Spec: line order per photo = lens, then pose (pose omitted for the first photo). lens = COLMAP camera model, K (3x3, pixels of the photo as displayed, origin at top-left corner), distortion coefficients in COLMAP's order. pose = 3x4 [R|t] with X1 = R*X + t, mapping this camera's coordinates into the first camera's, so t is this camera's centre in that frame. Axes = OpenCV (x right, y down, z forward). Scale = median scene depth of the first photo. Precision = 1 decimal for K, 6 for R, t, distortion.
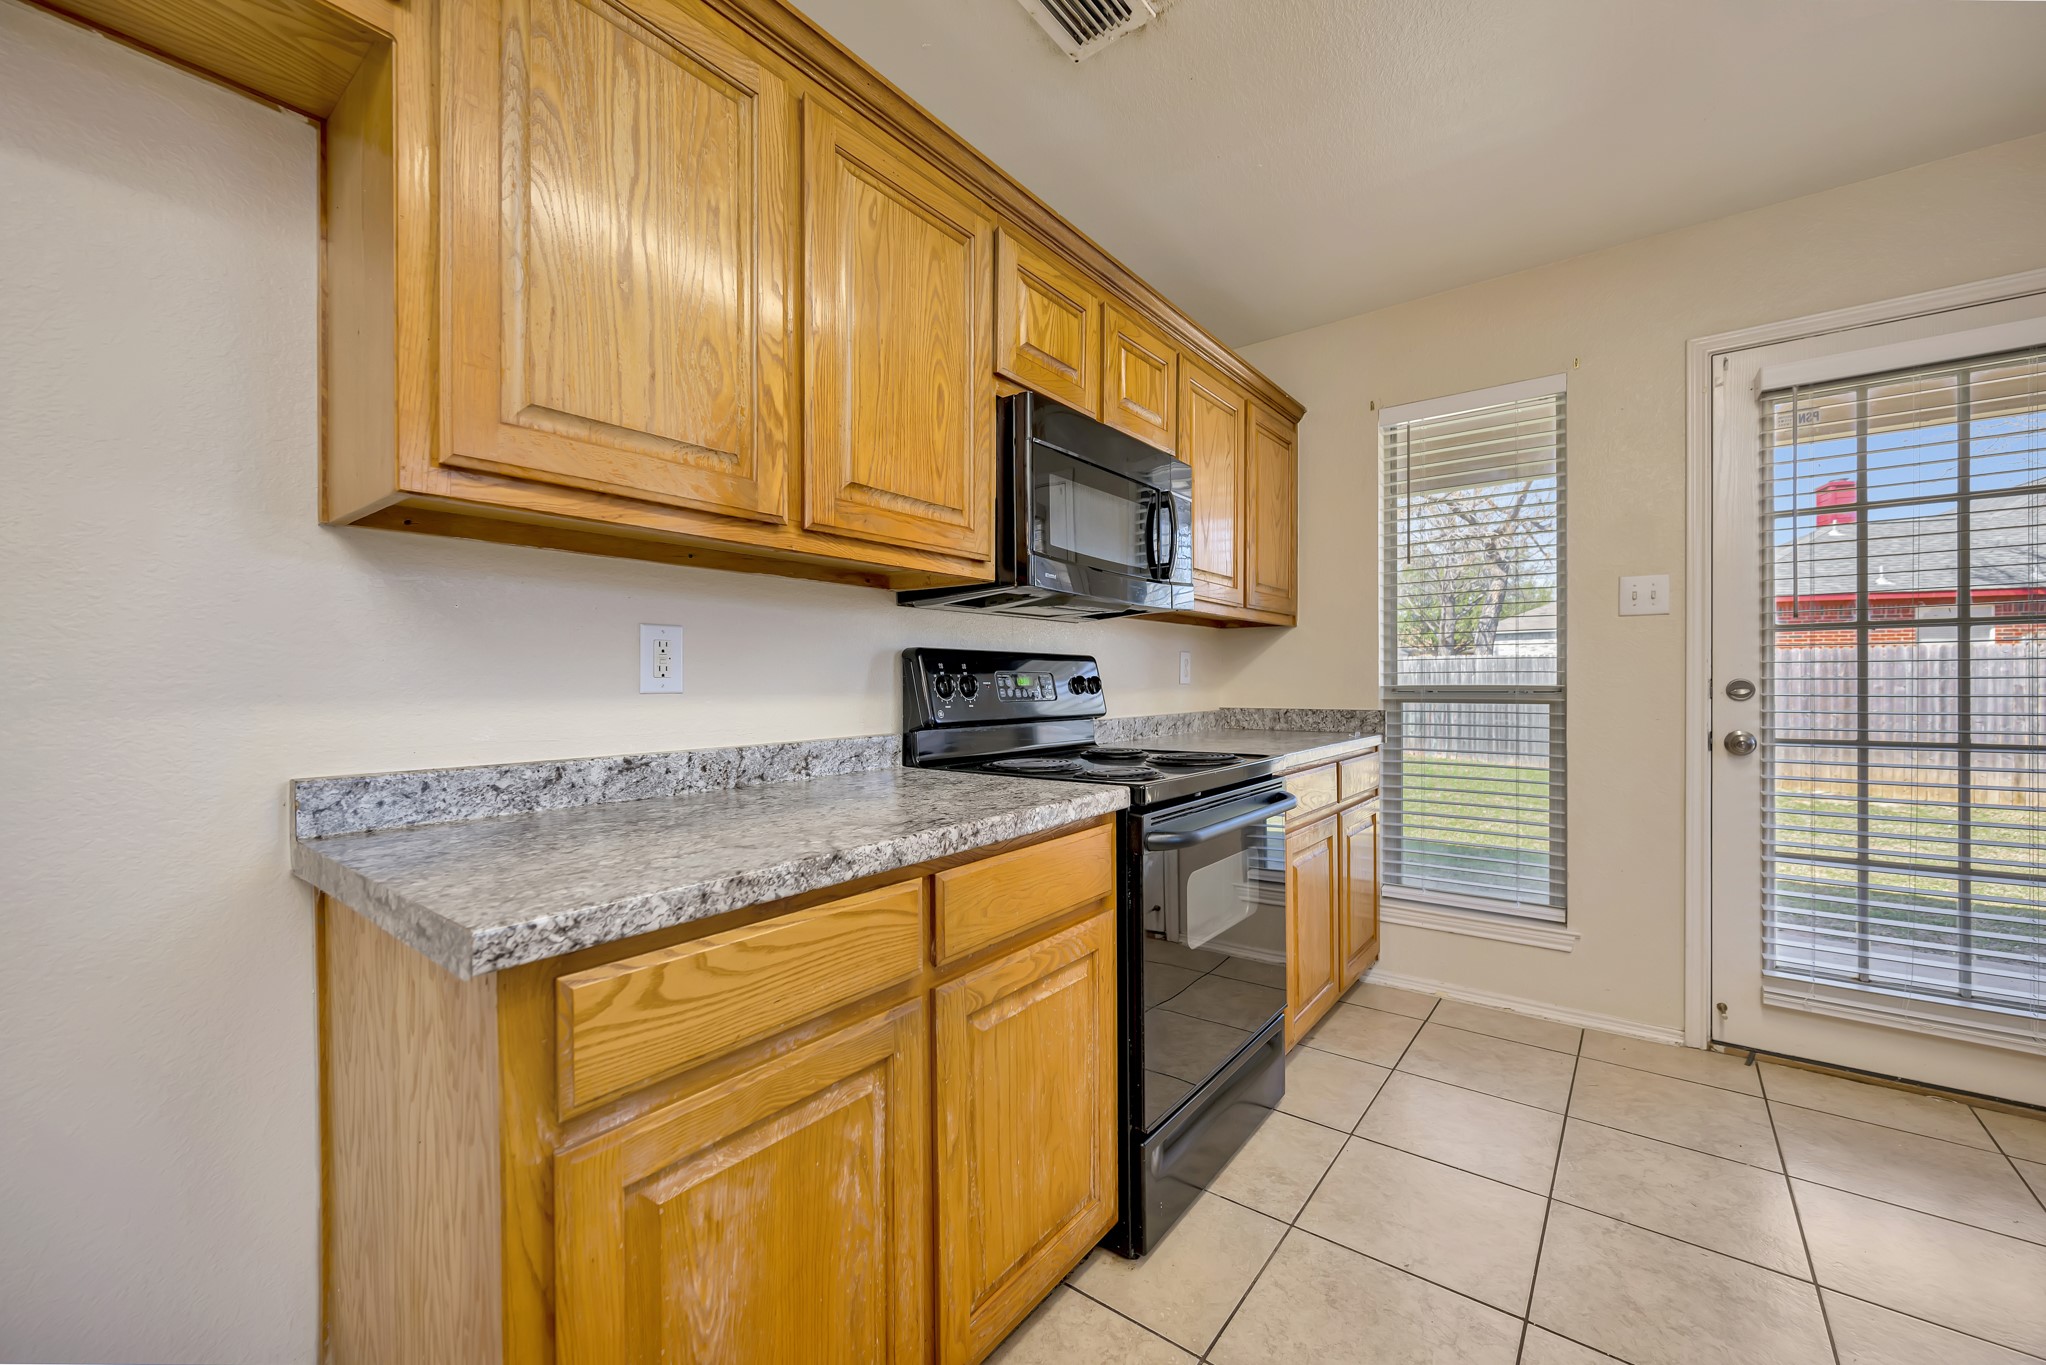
lens RADIAL K [[808.1, 0, 1028.2], [0, 808.1, 690.4], [0, 0, 1]] dist [-0.000004, 0.000033]
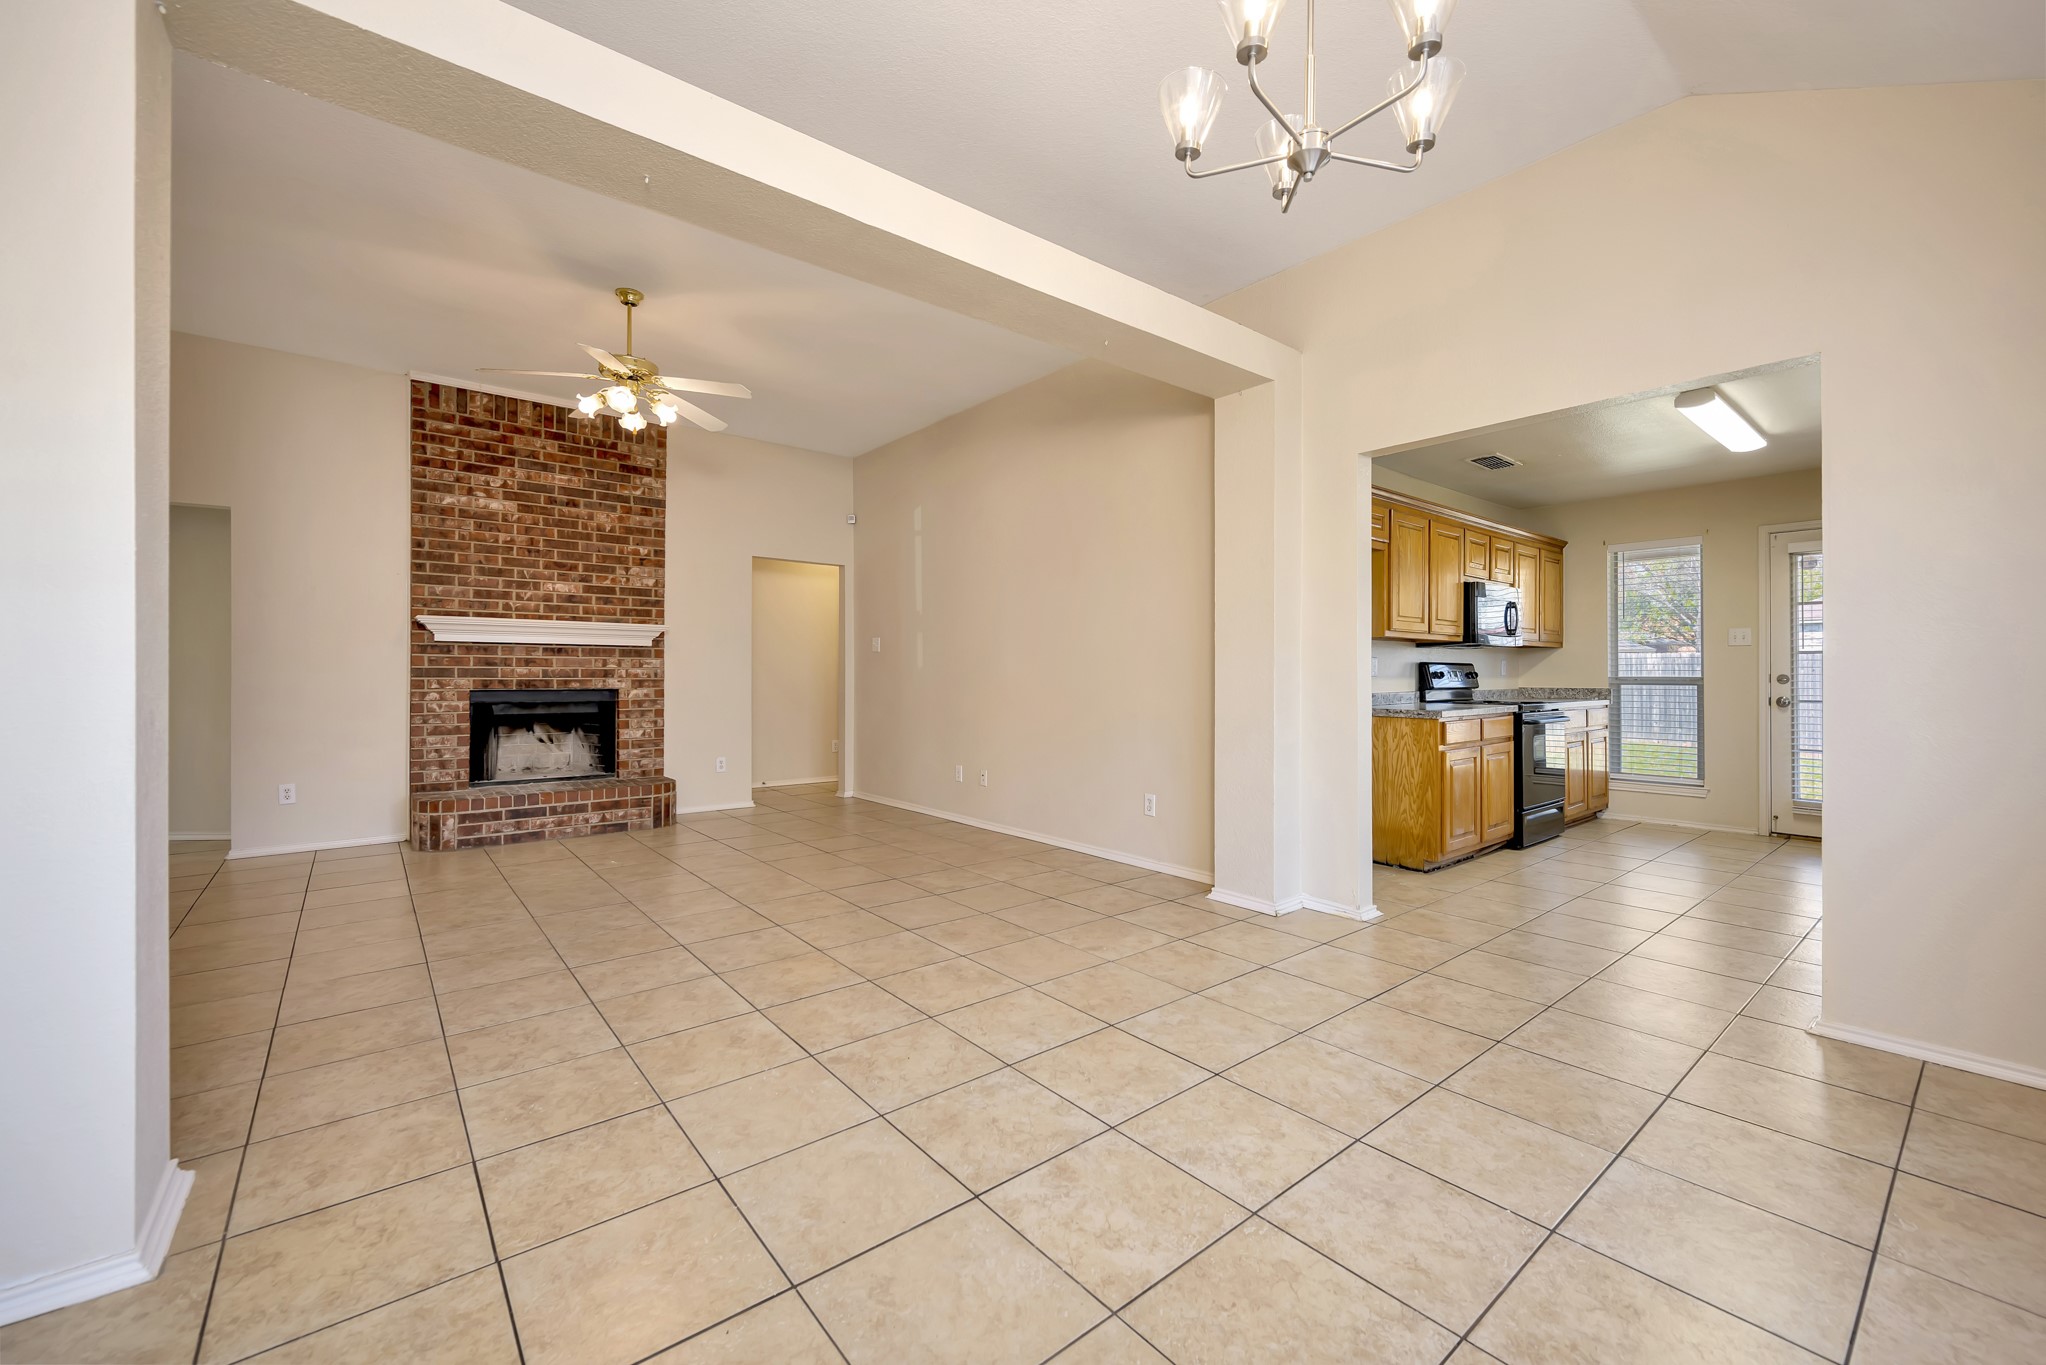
lens RADIAL K [[816.1, 0, 1023.6], [0, 816.1, 672.5], [0, 0, 1]] dist [0.000693, 0.000112]
pose [[0.973693, 0.005157, -0.227804, -0.749608], [-0.007581, 0.999924, -0.009764, 0.020994], [0.227736, 0.011234, 0.973658, -1.884339]]
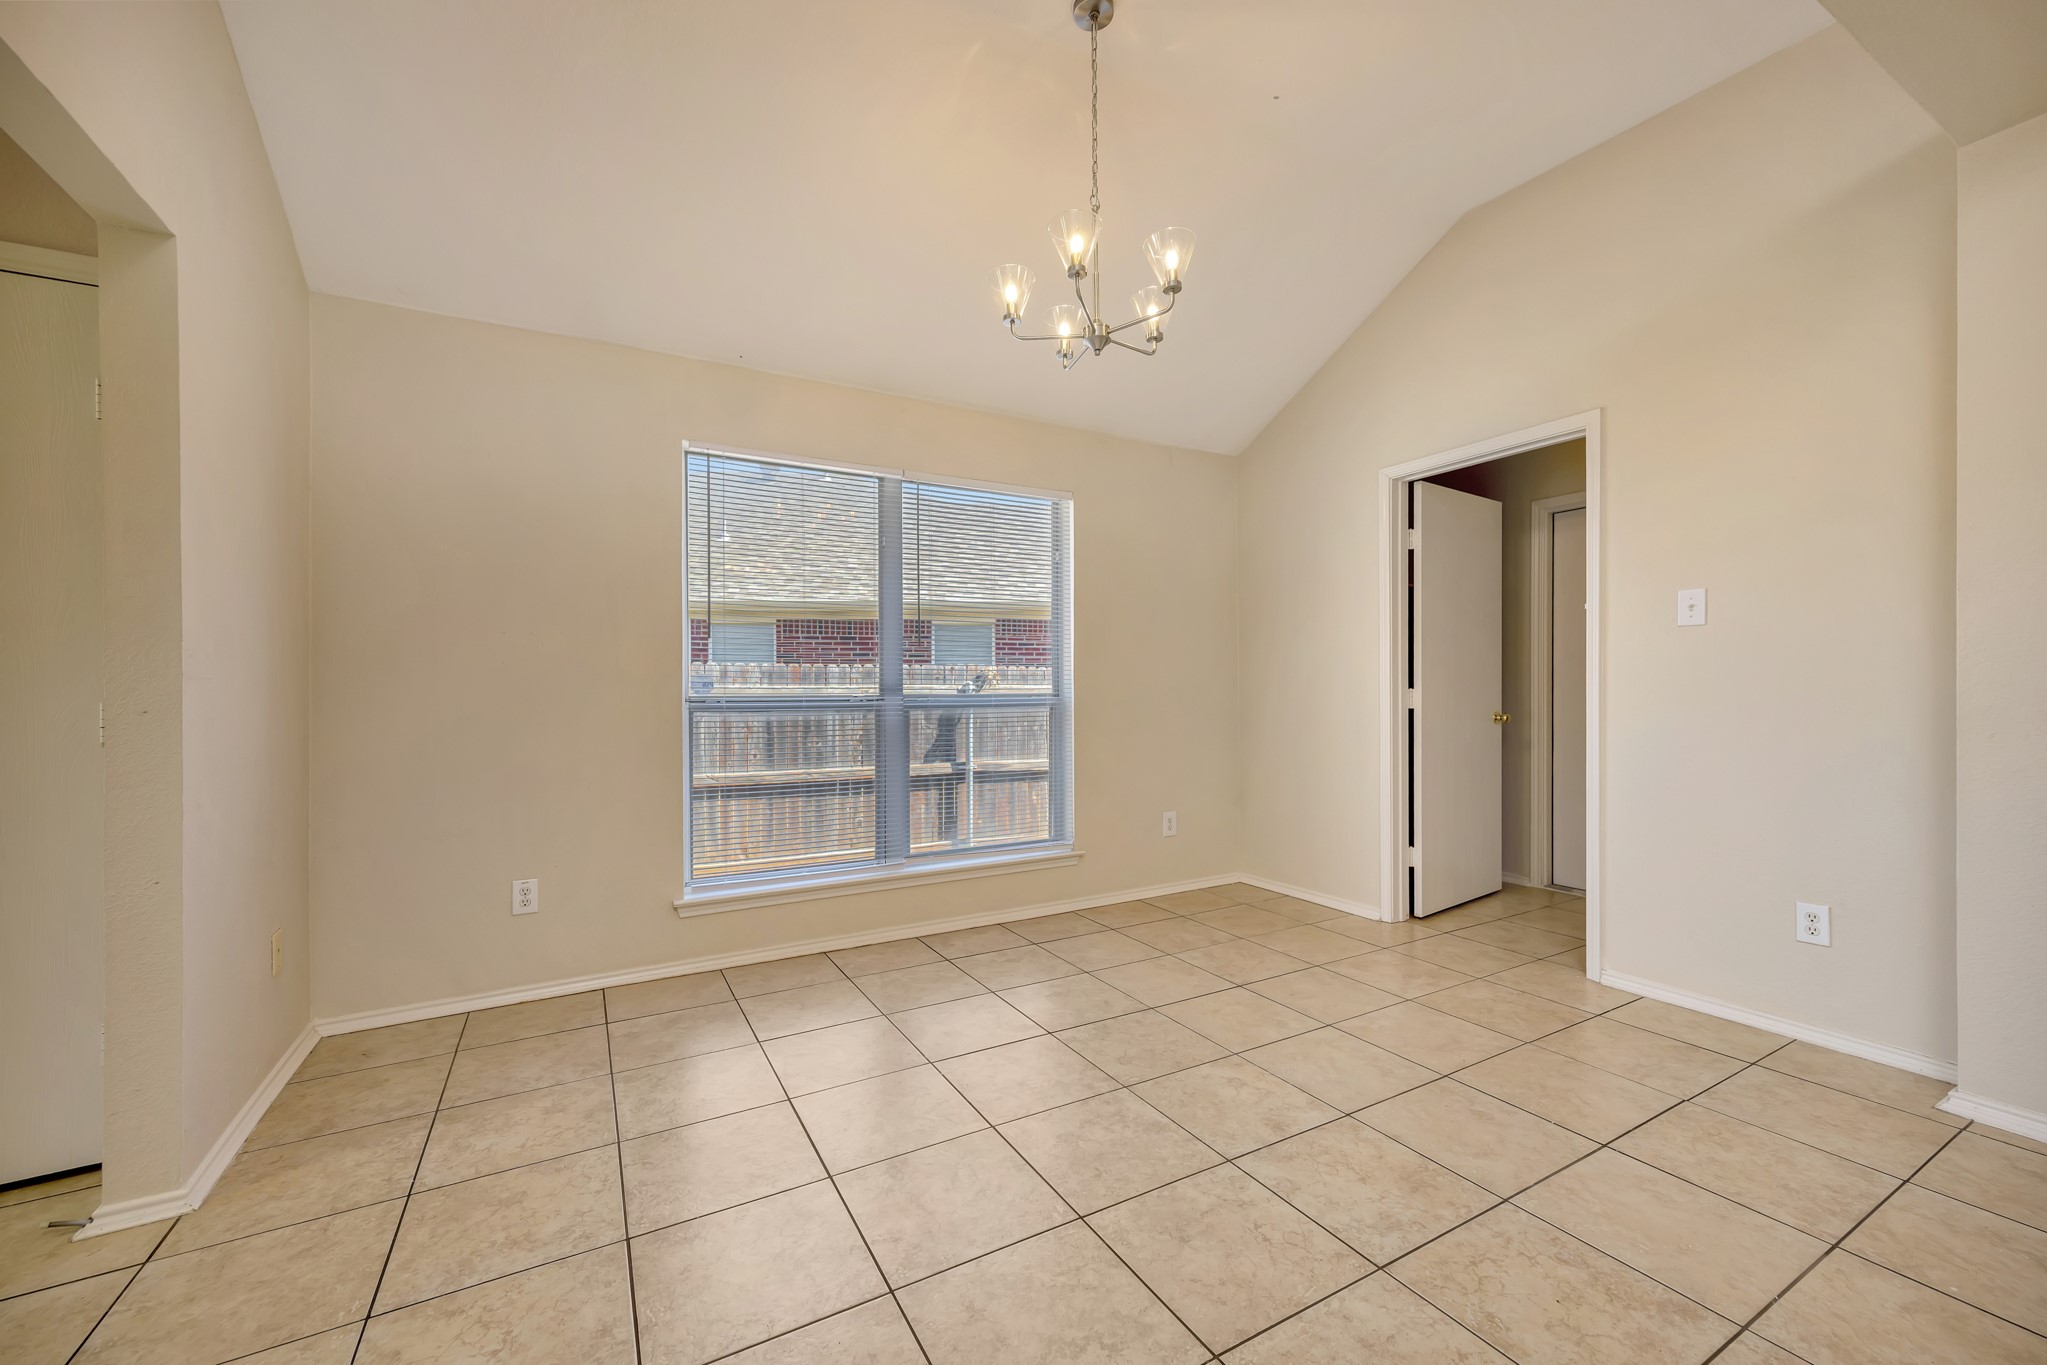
lens RADIAL K [[808.5, 0, 1028.7], [0, 808.5, 690.4], [0, 0, 1]] dist [-0.000004, 0.000033]
pose [[-0.919089, 0.014043, 0.393800, -1.004809], [0.019398, 0.999766, 0.009619, 0.005792], [-0.393572, 0.016480, -0.919146, -0.125075]]
